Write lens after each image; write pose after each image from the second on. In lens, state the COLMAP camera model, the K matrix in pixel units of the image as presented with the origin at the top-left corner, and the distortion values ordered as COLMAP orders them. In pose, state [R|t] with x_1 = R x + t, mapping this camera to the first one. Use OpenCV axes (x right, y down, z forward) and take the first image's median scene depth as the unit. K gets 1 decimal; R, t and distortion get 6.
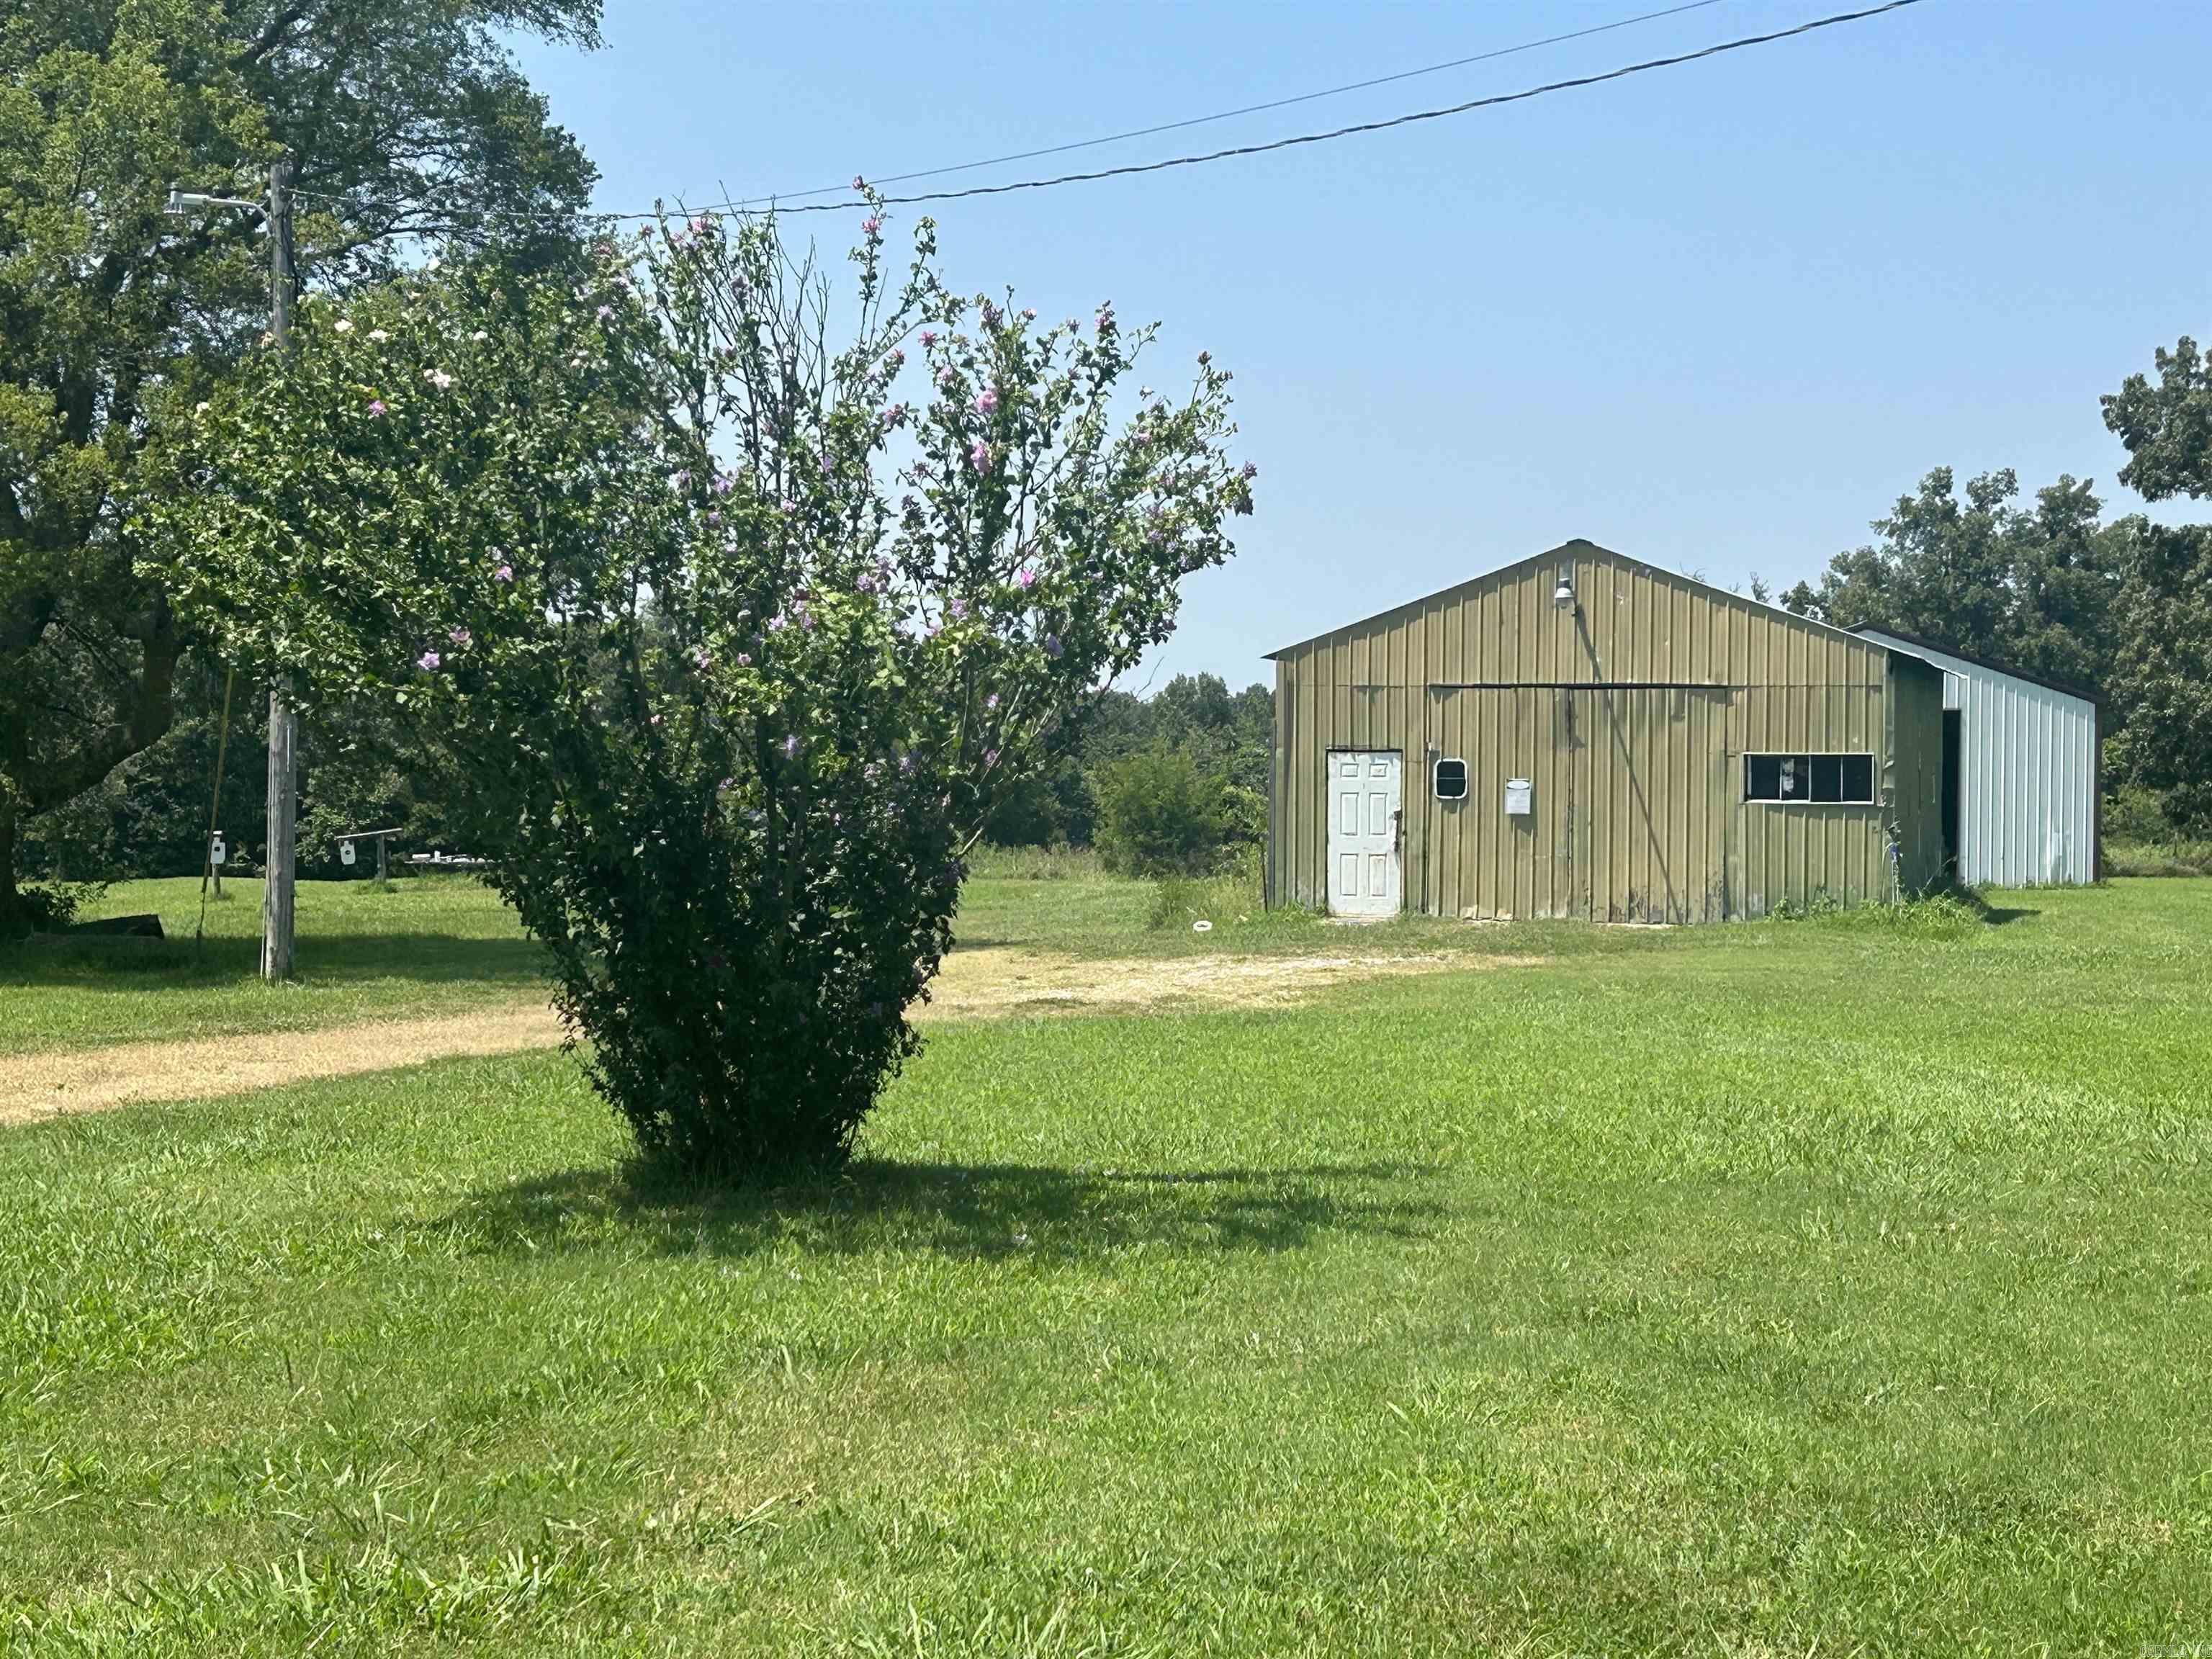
lens RADIAL K [[3949.5, 0, 1105.7], [0, 3949.5, 826.6], [0, 0, 1]] dist [0.077500, 0.000000]
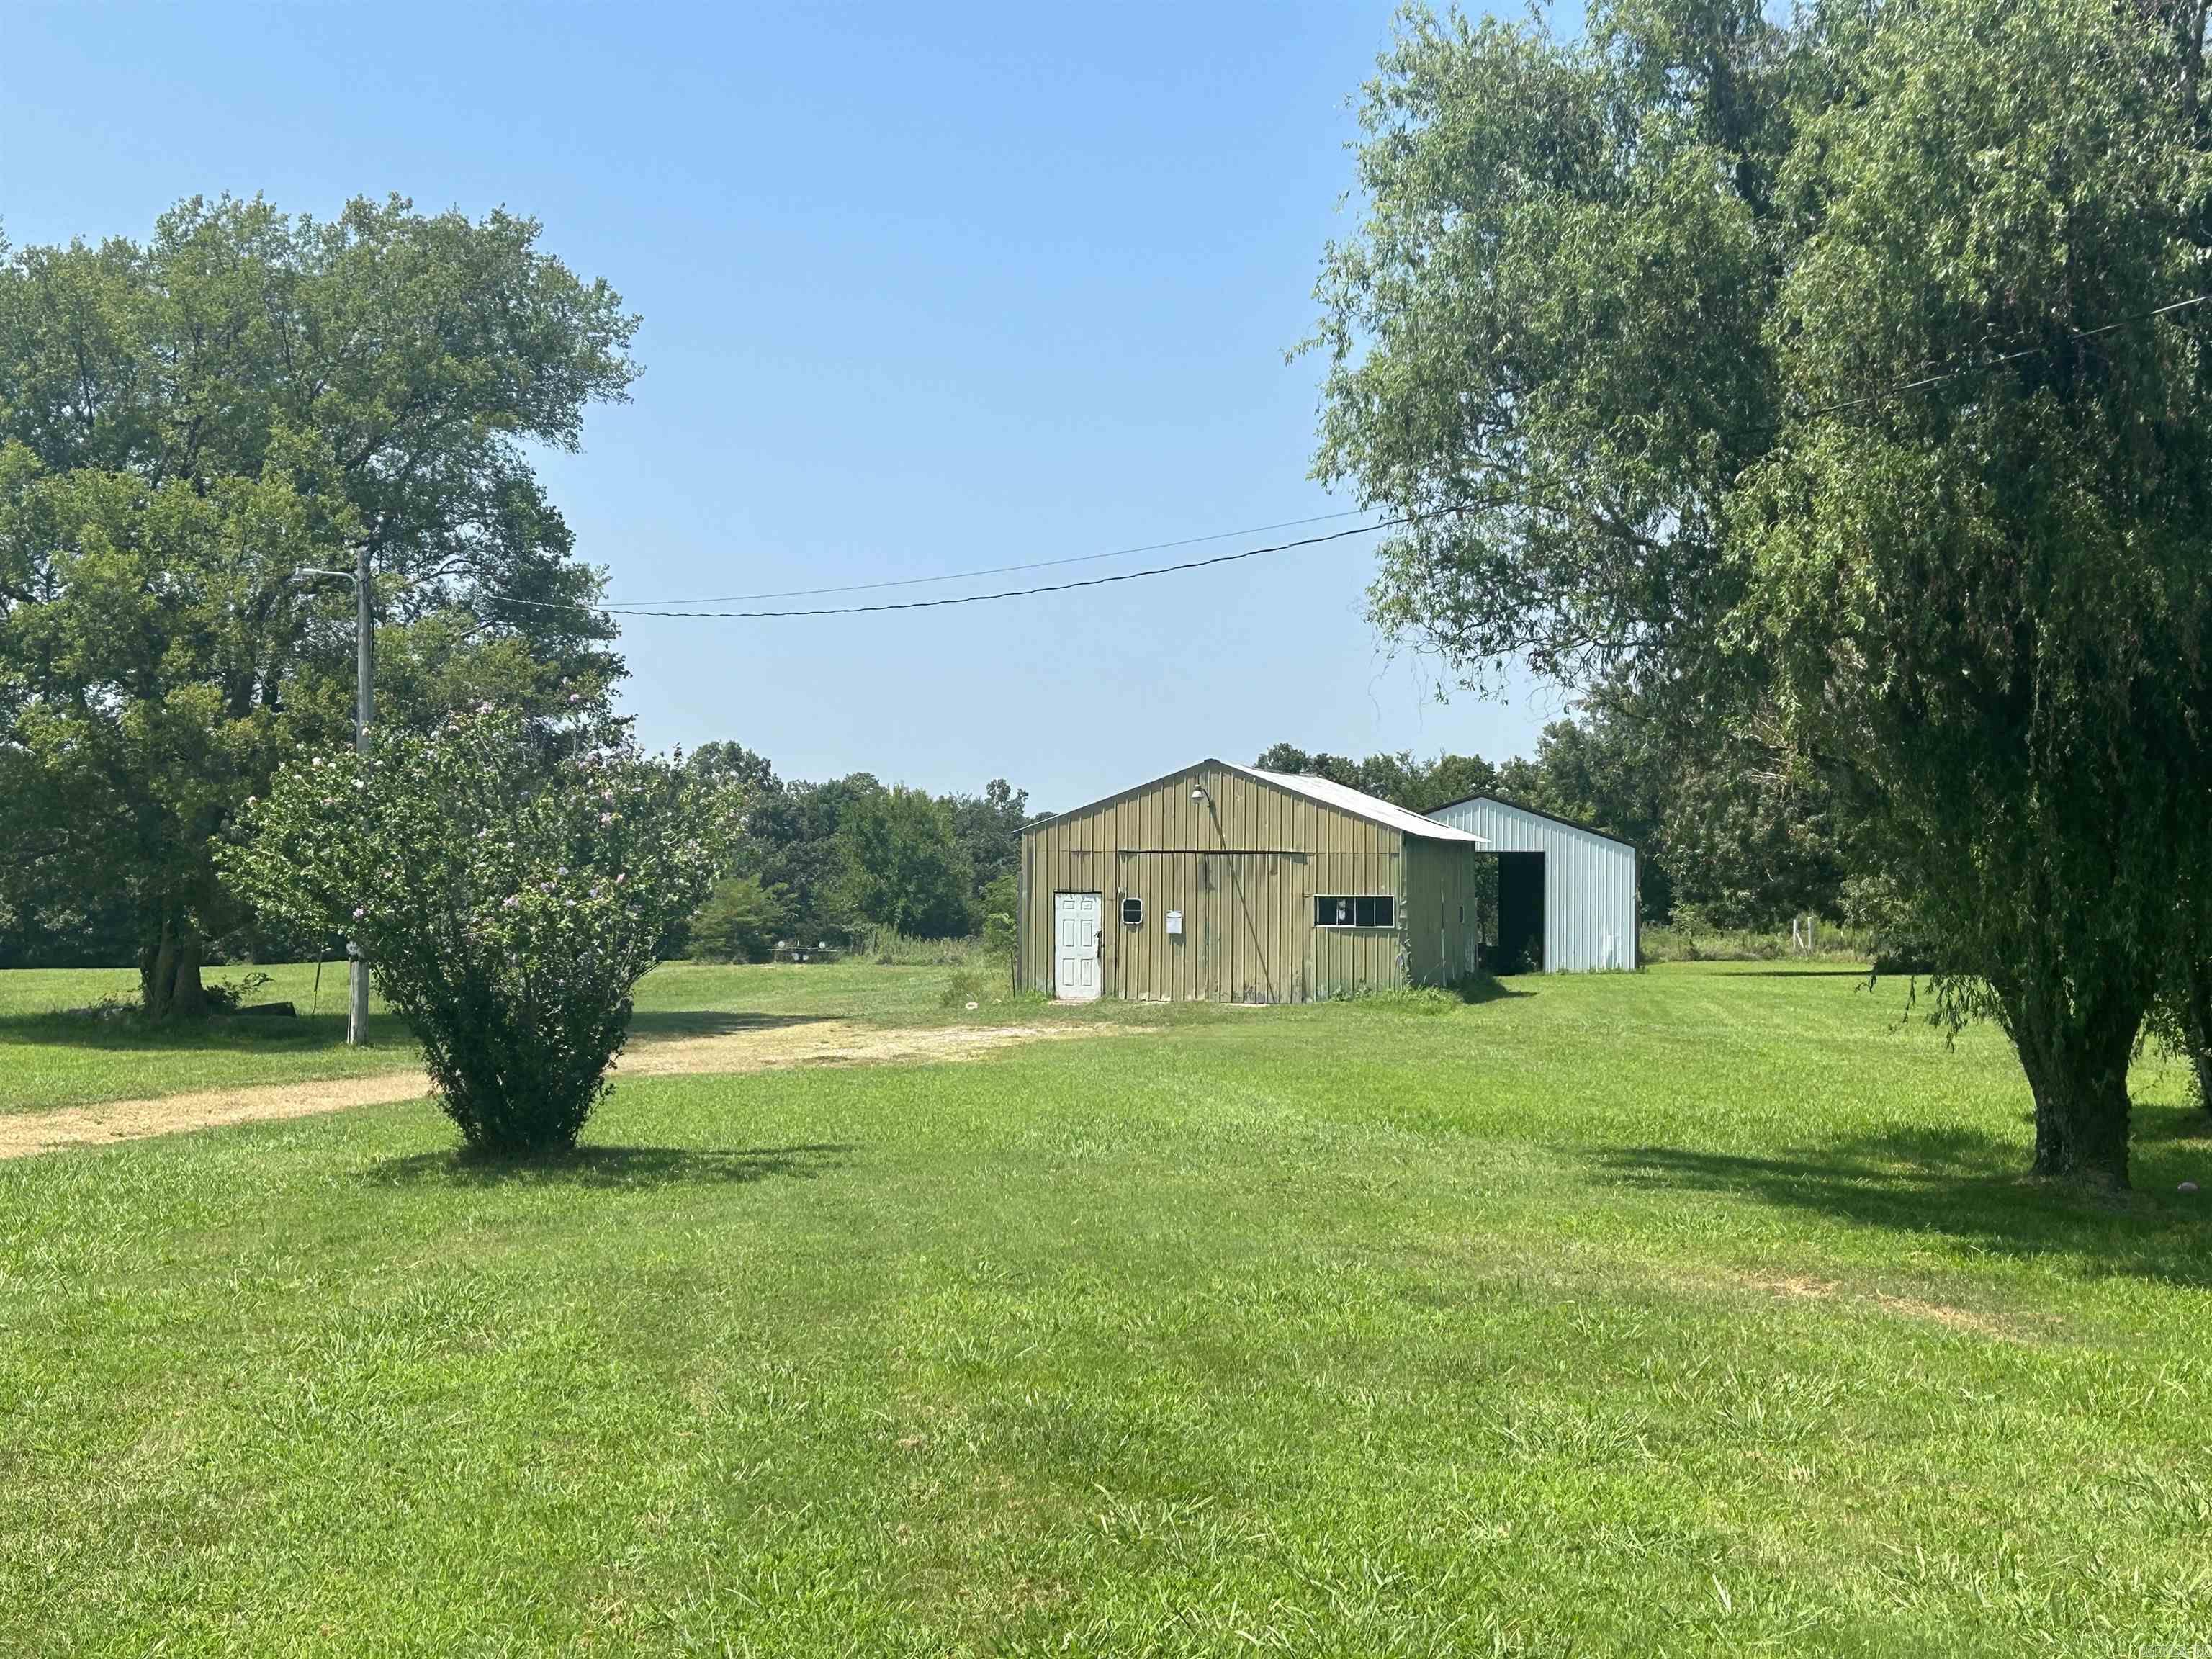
lens RADIAL K [[2962.0, 0, 1104.3], [0, 2962.0, 829.4], [0, 0, 1]] dist [0.101493, 0.000000]
pose [[0.999865, -0.000411, 0.016452, 0.061781], [0.000877, 0.999598, -0.028356, -0.012039], [-0.016434, 0.028366, 0.999462, -0.186193]]
